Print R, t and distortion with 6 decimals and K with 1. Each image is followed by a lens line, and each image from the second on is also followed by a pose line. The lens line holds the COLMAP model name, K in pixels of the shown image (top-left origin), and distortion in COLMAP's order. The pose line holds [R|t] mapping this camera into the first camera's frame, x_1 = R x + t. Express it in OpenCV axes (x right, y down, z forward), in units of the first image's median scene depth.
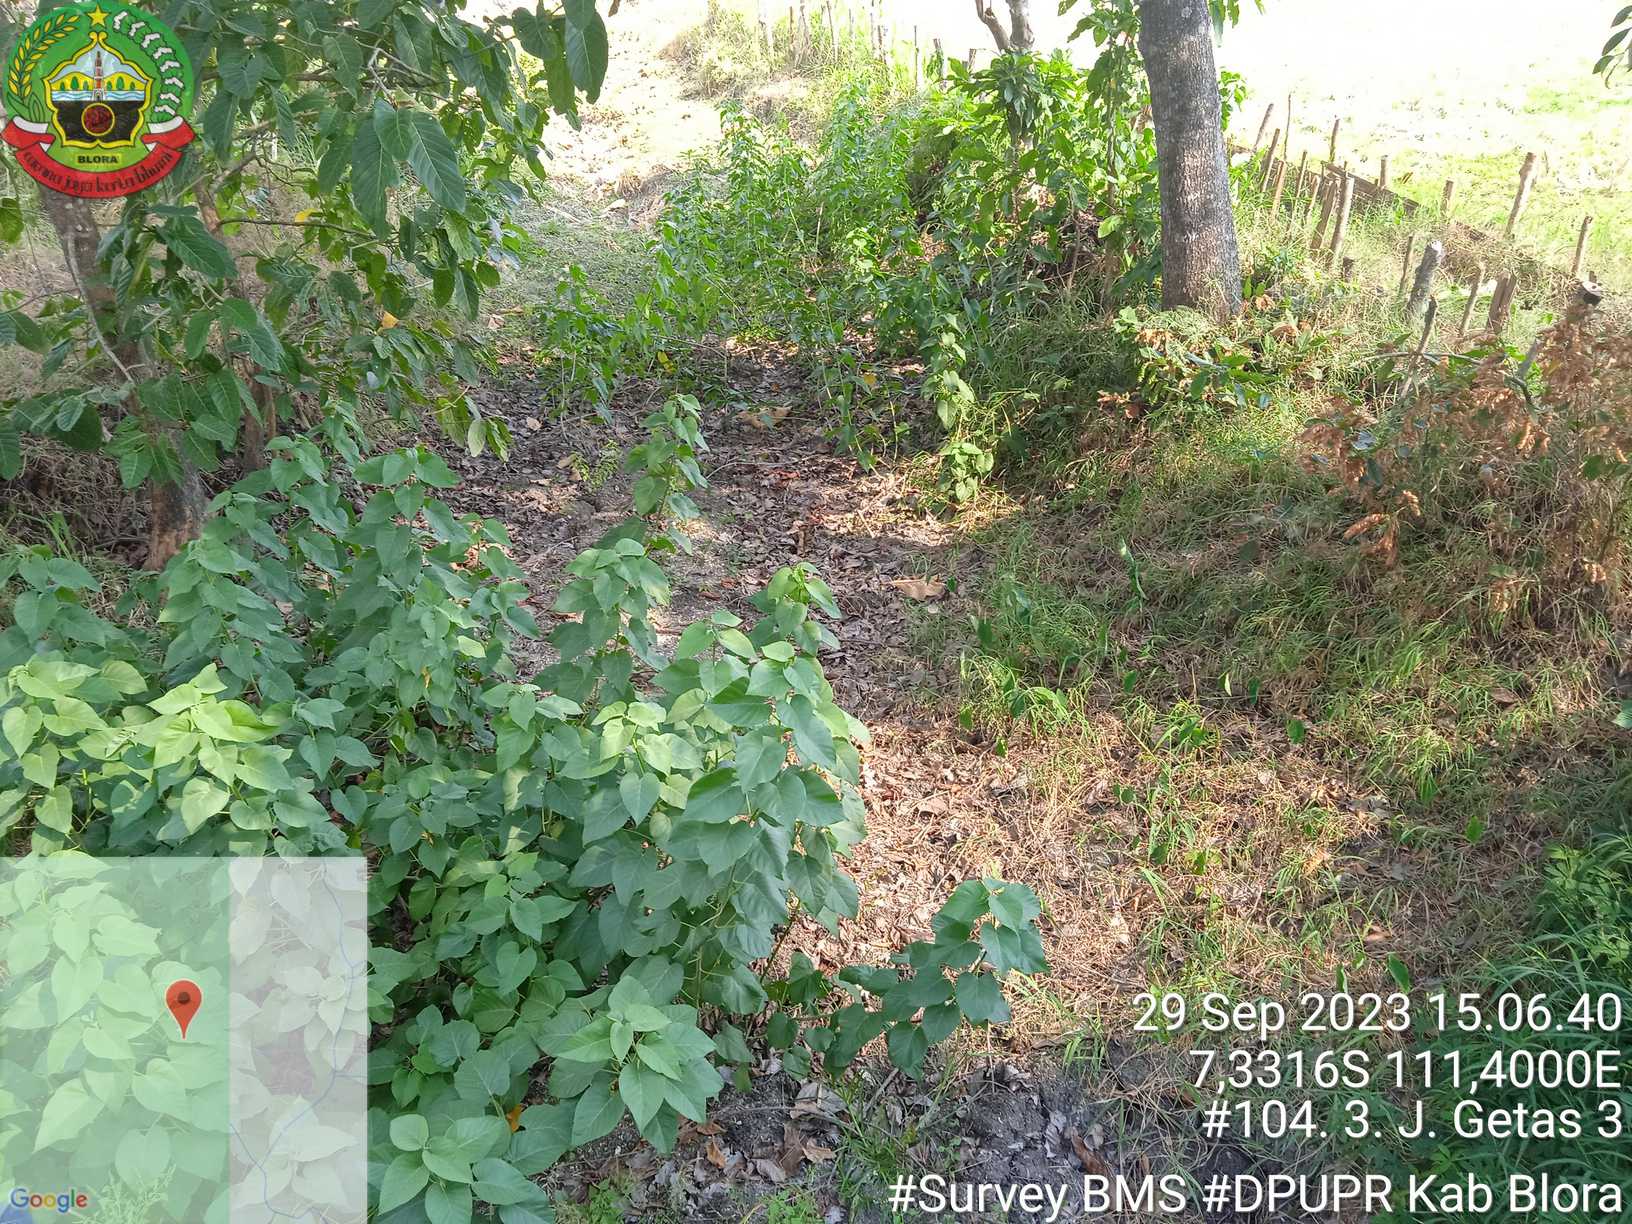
lens RADIAL K [[1329.0, 0, 818.0], [0, 1329.0, 618.9], [0, 0, 1]] dist [0.044774, -0.050932]
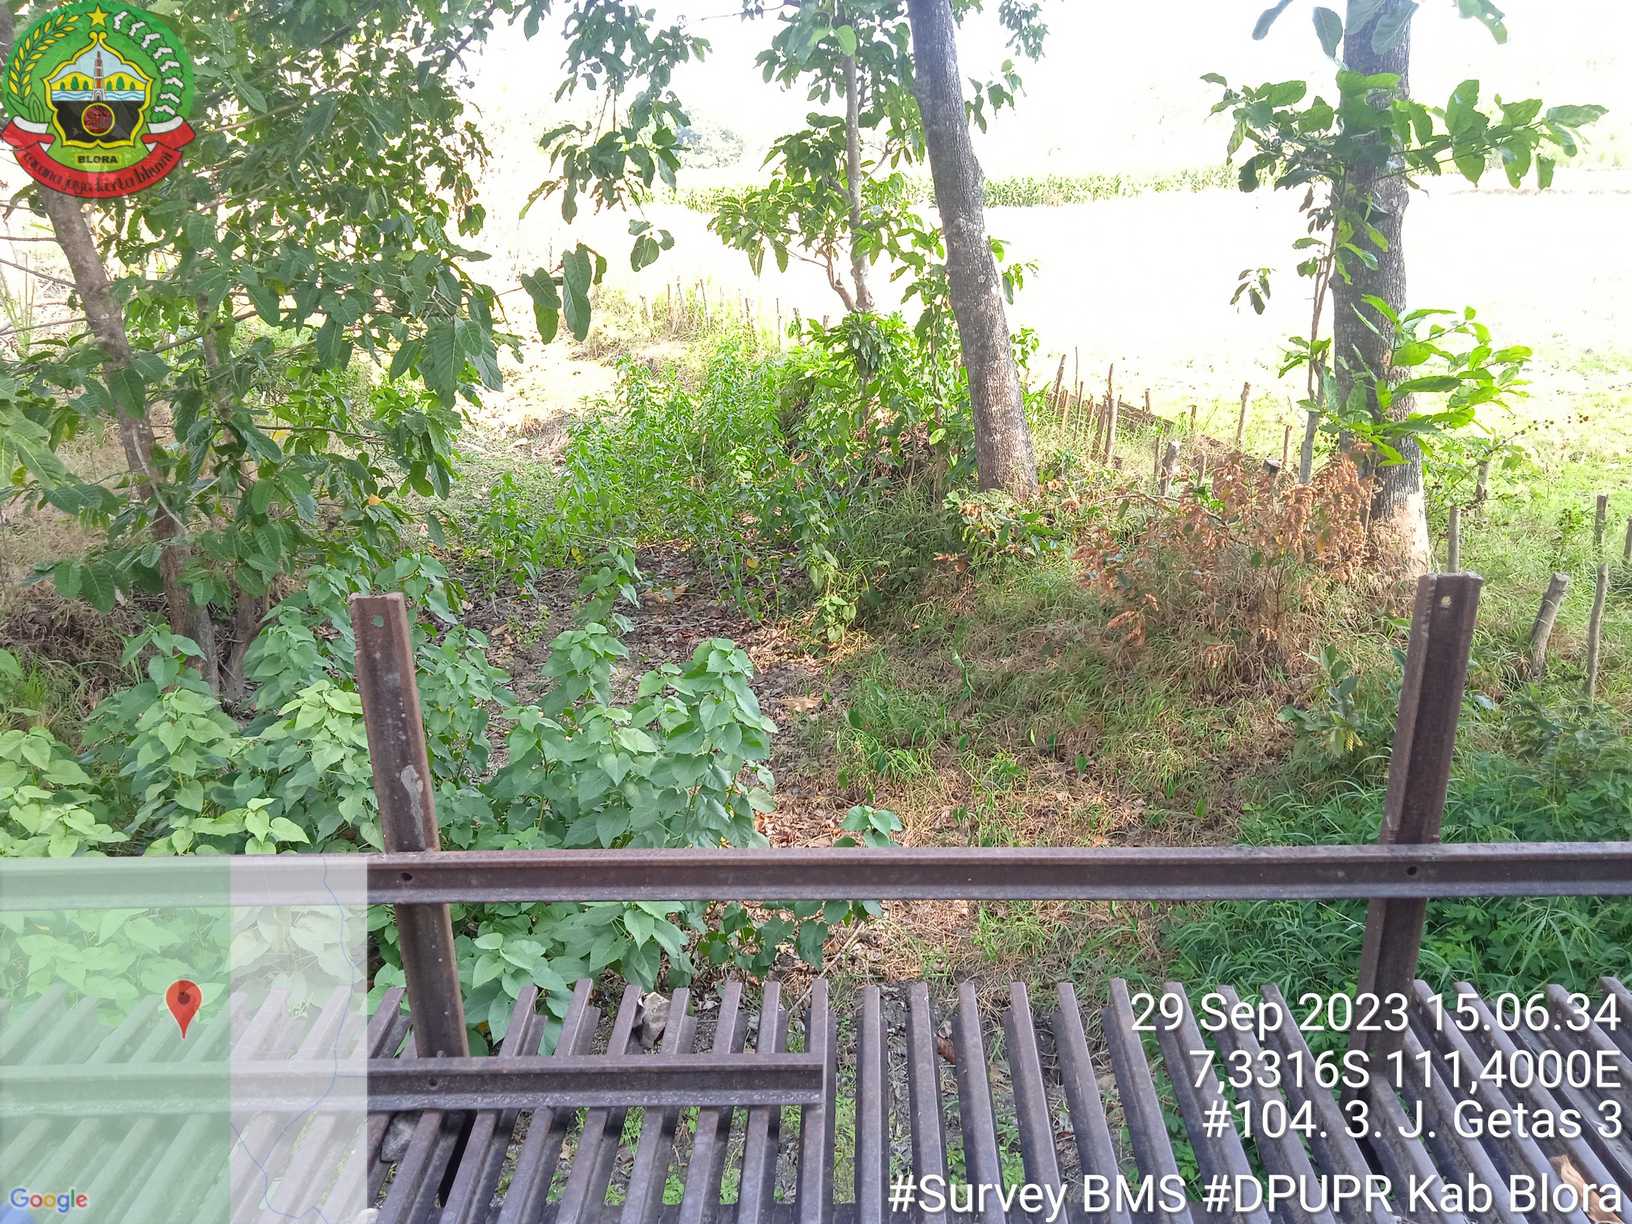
lens RADIAL K [[1329.0, 0, 808.3], [0, 1329.0, 612.9], [0, 0, 1]] dist [0.044774, -0.050932]
pose [[0.995508, -0.015256, 0.093440, -0.029128], [0.032891, 0.981191, -0.190219, 0.115360], [-0.088781, 0.192437, 0.977285, -0.213682]]
